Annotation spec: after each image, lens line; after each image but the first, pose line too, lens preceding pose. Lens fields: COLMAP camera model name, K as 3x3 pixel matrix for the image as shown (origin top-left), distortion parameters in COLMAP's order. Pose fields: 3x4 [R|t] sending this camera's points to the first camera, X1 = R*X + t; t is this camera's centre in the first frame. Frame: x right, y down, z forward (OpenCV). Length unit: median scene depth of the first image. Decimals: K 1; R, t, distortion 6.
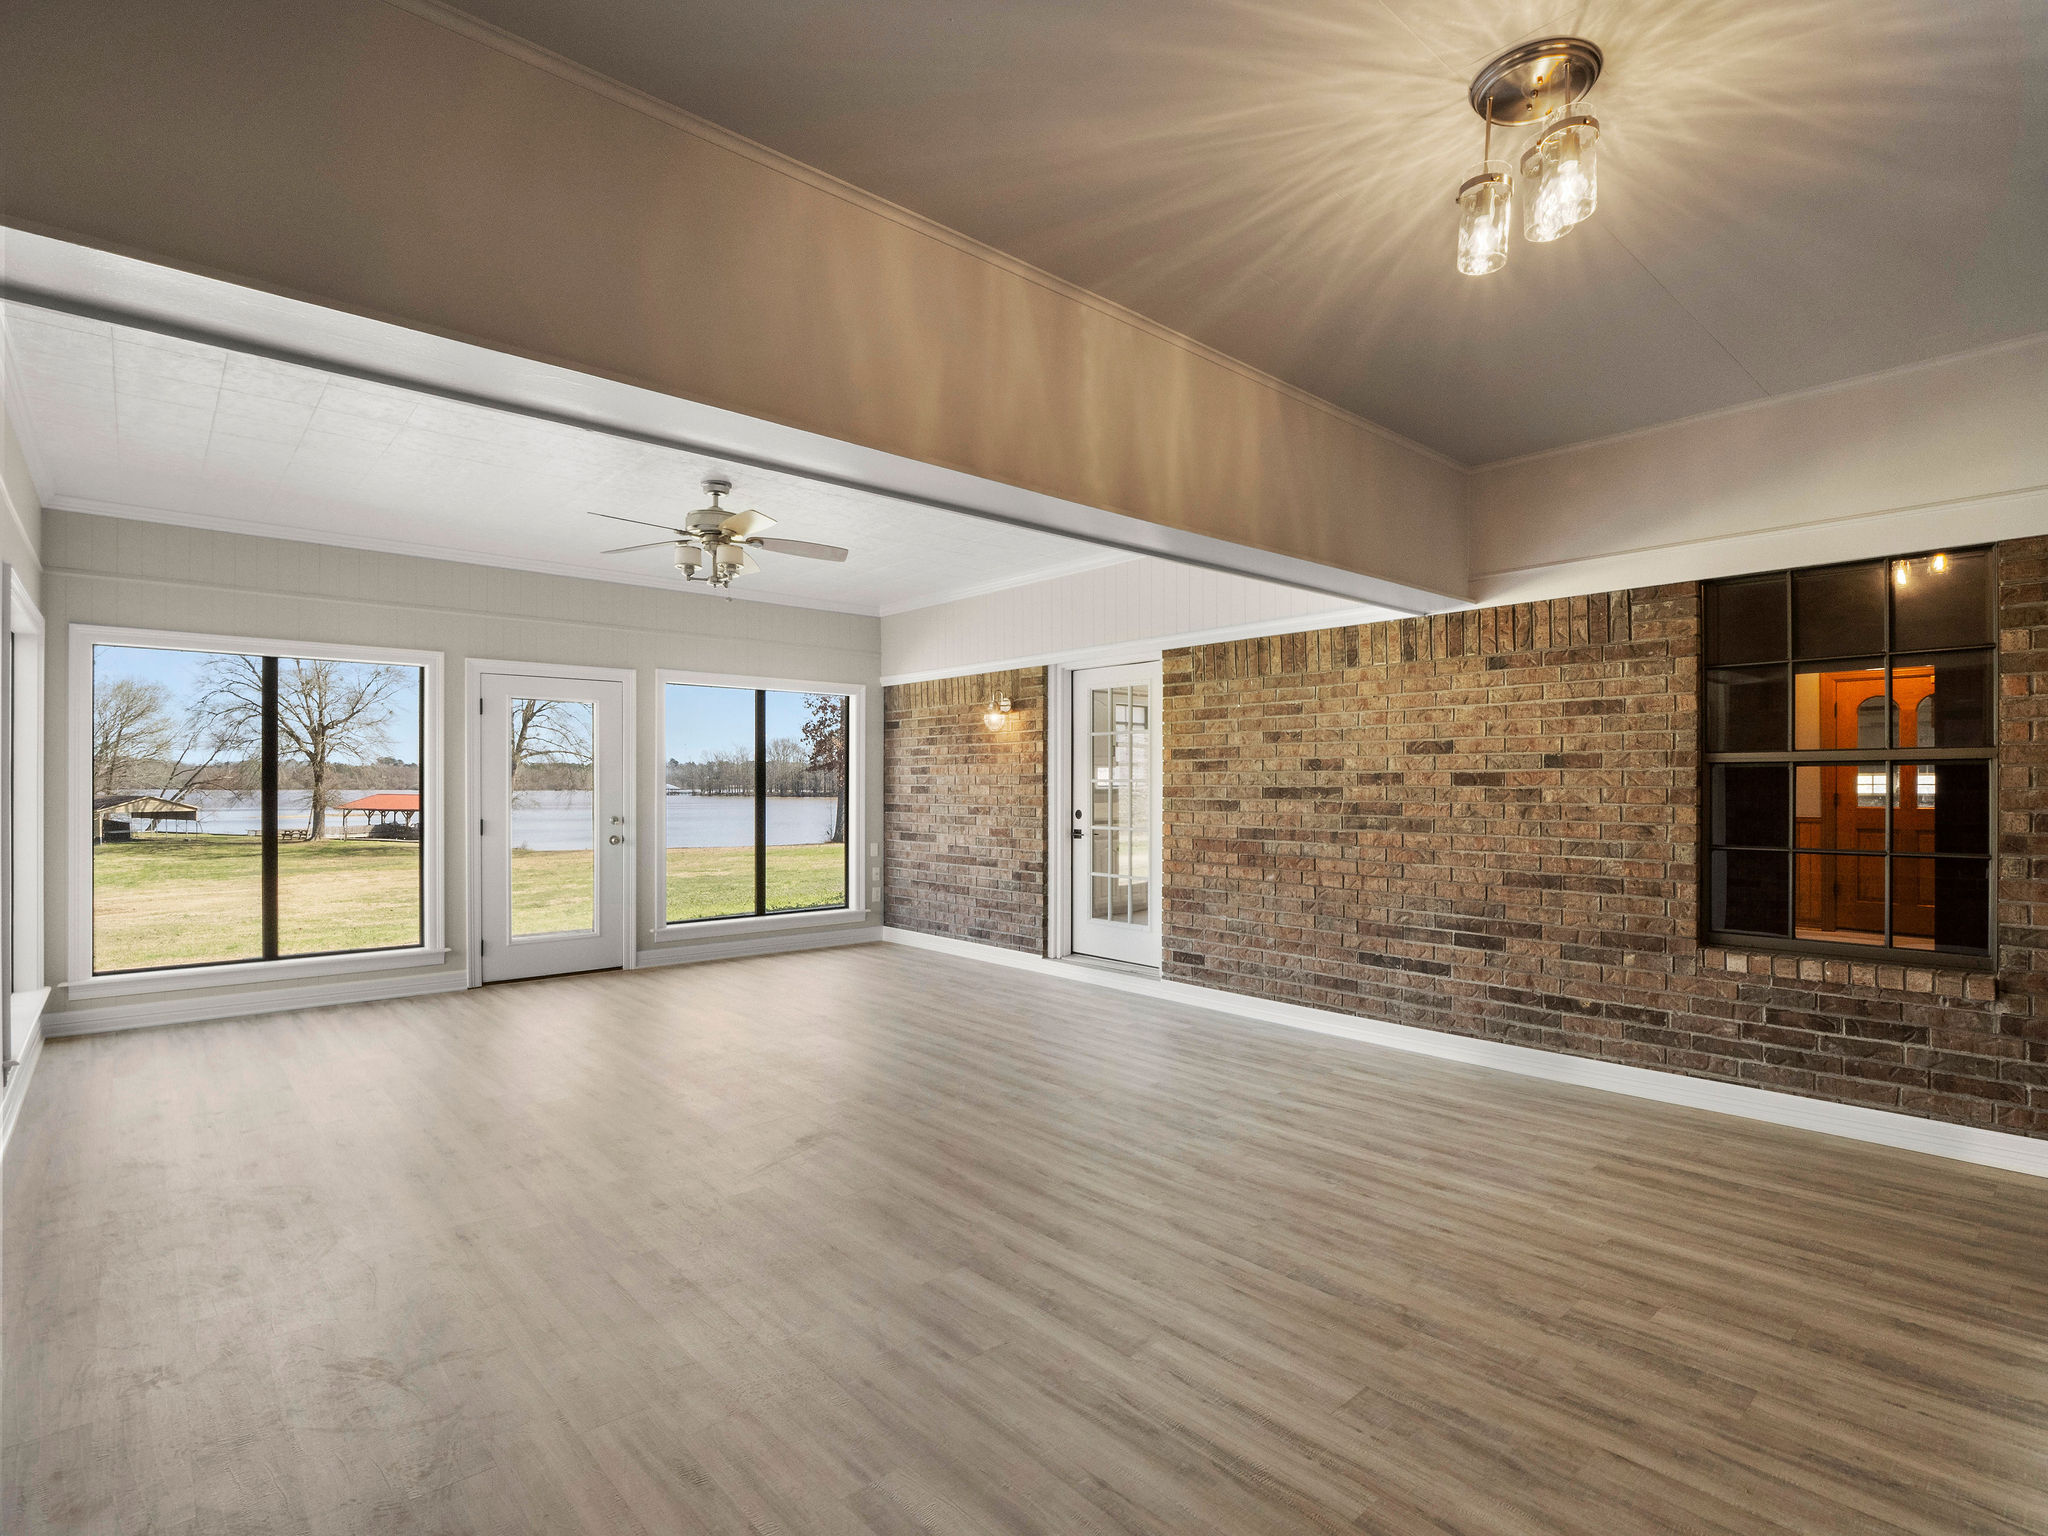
lens RADIAL K [[1027.5, 0, 1024.5], [0, 1027.5, 780.8], [0, 0, 1]] dist [-0.013903, -0.000332]
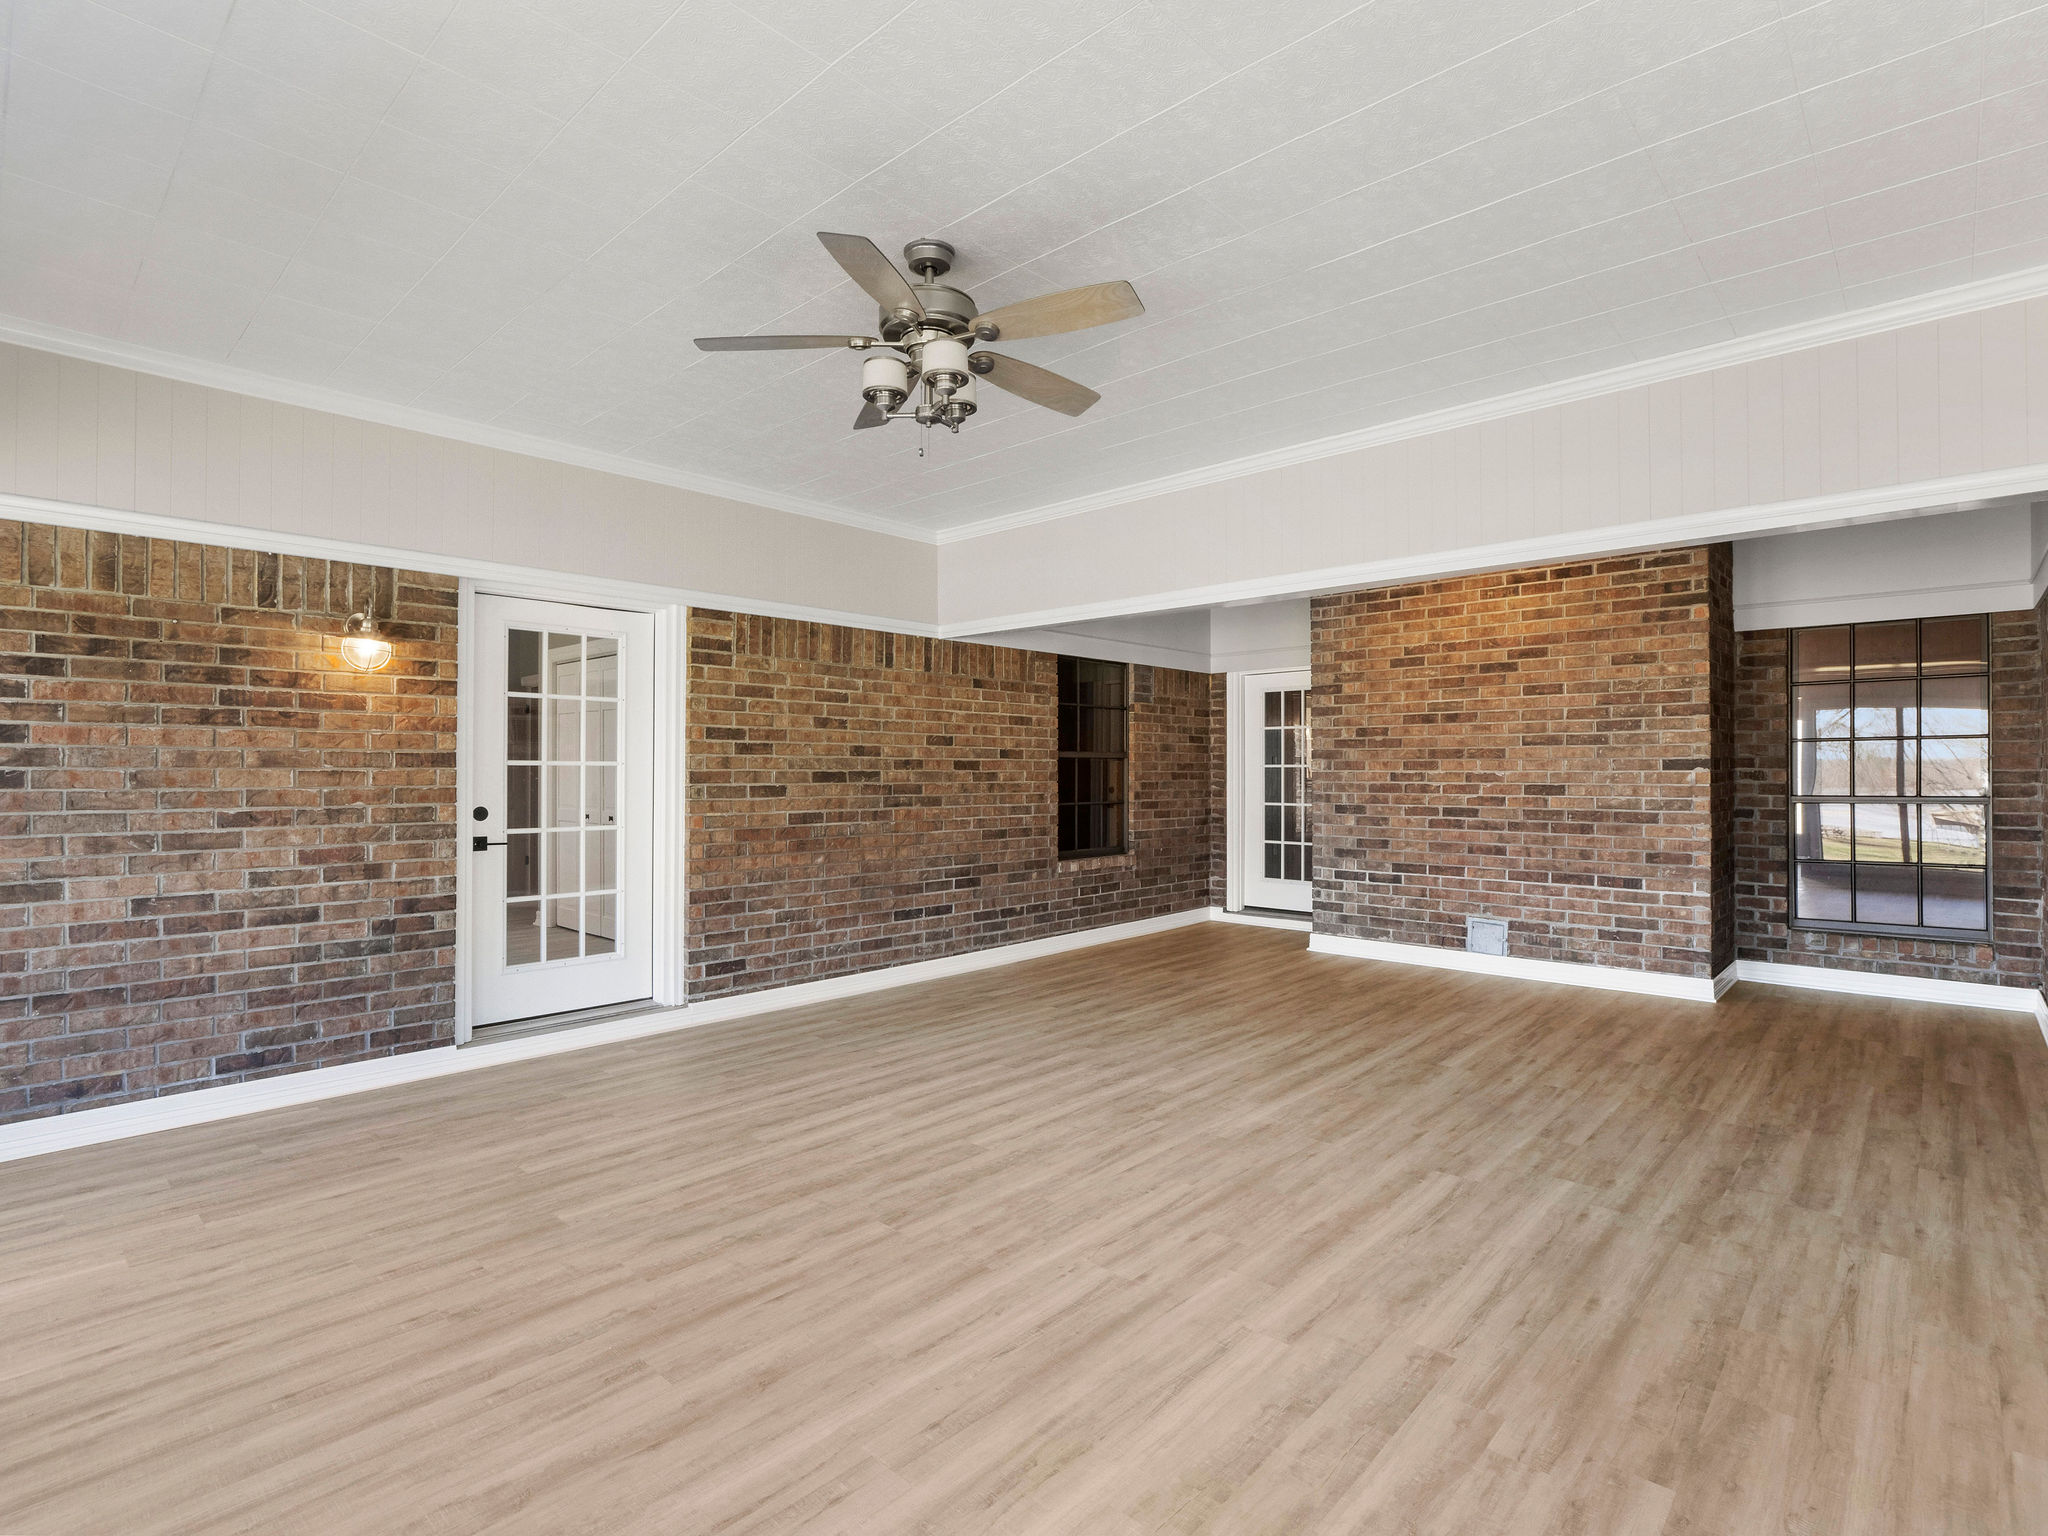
lens RADIAL K [[1027.5, 0, 1023.9], [0, 1027.5, 762.5], [0, 0, 1]] dist [-0.013903, -0.000332]
pose [[-0.116184, 0.009712, 0.993180, -0.809030], [-0.002506, 0.999946, -0.010072, 0.007195], [-0.993225, -0.003660, -0.116153, 0.931472]]
